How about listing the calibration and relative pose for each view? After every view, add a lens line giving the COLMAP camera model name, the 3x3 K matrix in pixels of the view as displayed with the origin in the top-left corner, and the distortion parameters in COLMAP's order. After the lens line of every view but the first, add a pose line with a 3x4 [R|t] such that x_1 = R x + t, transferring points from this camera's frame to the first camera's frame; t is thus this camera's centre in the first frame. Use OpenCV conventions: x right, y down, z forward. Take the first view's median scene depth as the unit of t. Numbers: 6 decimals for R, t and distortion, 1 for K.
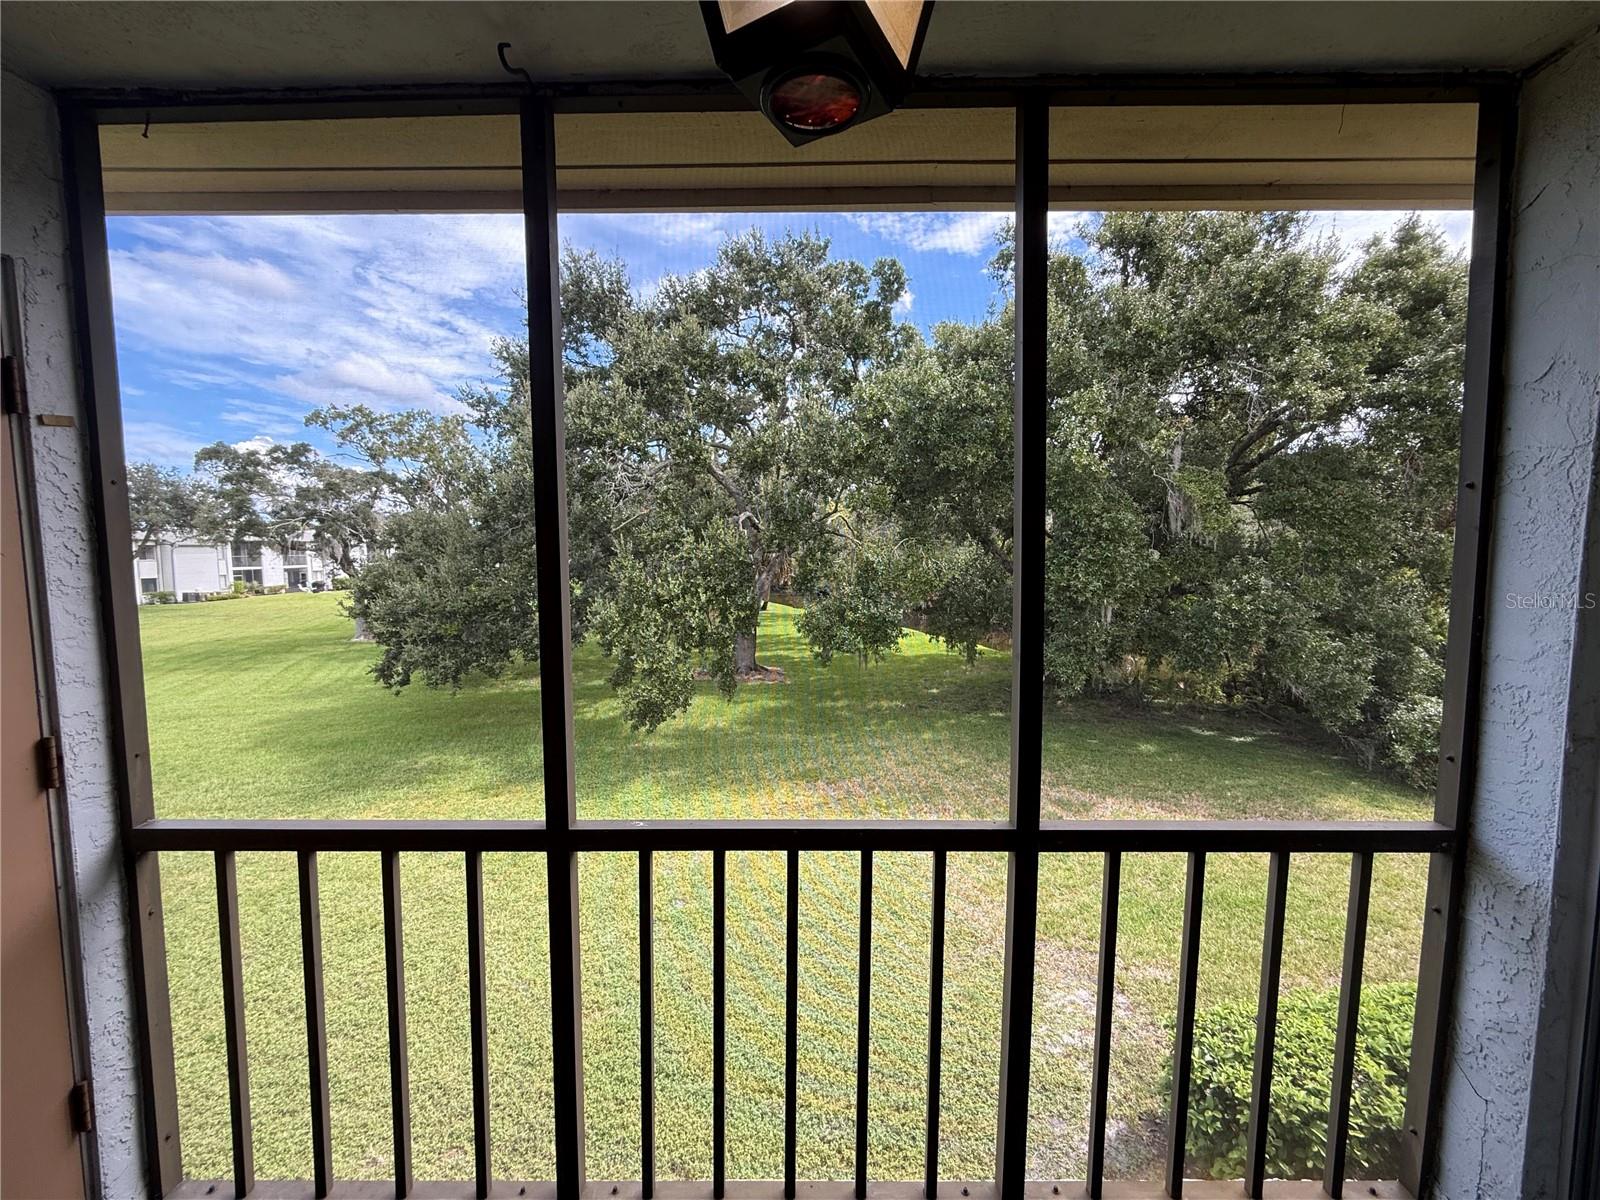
lens RADIAL K [[635.7, 0, 836.3], [0, 635.7, 596.5], [0, 0, 1]] dist [-0.001385, -0.000115]
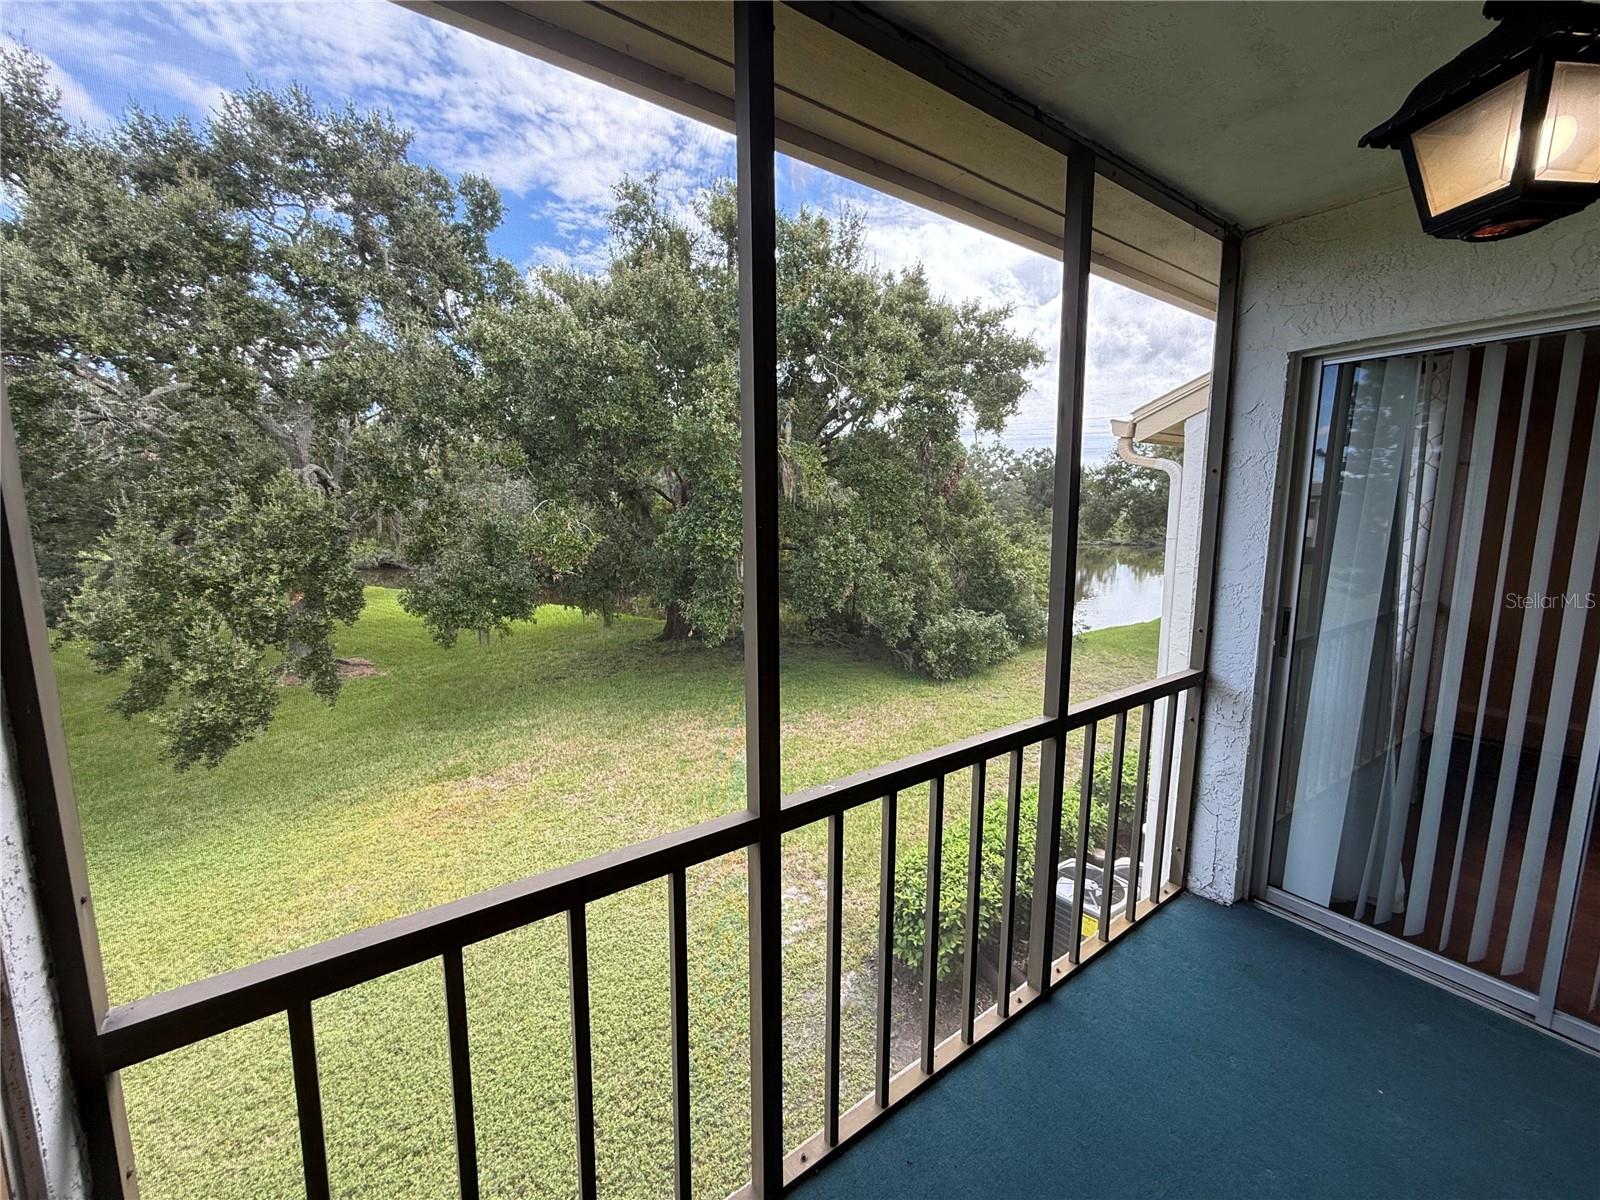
lens RADIAL K [[638.5, 0, 760.7], [0, 638.5, 597.0], [0, 0, 1]] dist [-0.002690, -0.000145]
pose [[0.815552, -0.077922, 0.573413, -0.185850], [0.045328, 0.996450, 0.070940, -0.002196], [-0.576906, -0.031863, 0.816189, 0.052394]]
